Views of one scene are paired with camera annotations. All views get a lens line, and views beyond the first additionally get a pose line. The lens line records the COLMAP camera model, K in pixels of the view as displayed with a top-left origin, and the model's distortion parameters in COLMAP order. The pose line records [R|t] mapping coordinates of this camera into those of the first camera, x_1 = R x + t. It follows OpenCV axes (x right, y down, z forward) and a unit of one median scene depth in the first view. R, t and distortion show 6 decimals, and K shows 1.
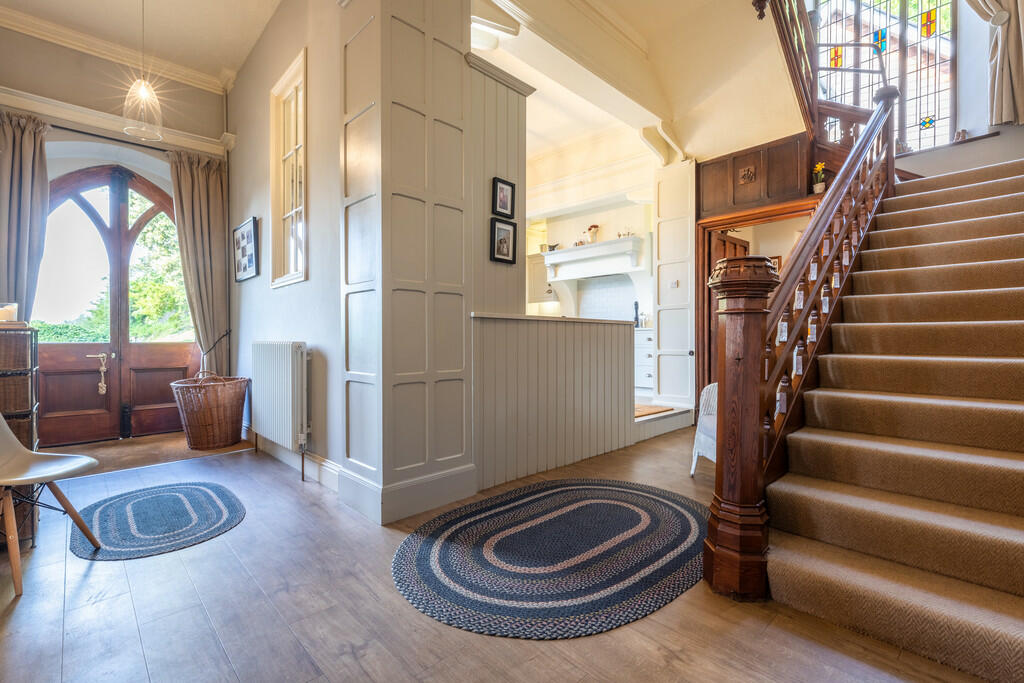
lens RADIAL K [[474.5, 0, 512.4], [0, 474.5, 343.4], [0, 0, 1]] dist [0.002603, 0.000466]
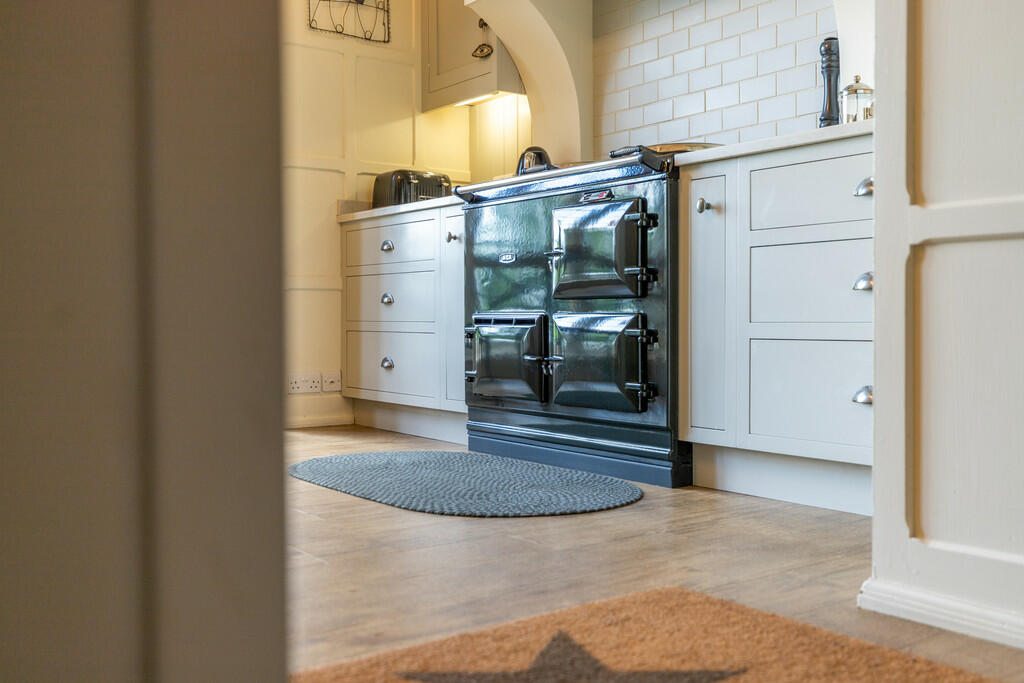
lens RADIAL K [[1033.5, 0, 511.8], [0, 1033.5, 339.3], [0, 0, 1]] dist [-0.000216, 0.000000]
pose [[0.992394, 0.000335, -0.123098, 0.173693], [0.001013, 0.999940, 0.010885, 0.035309], [0.123094, -0.010927, 0.992335, 0.522845]]
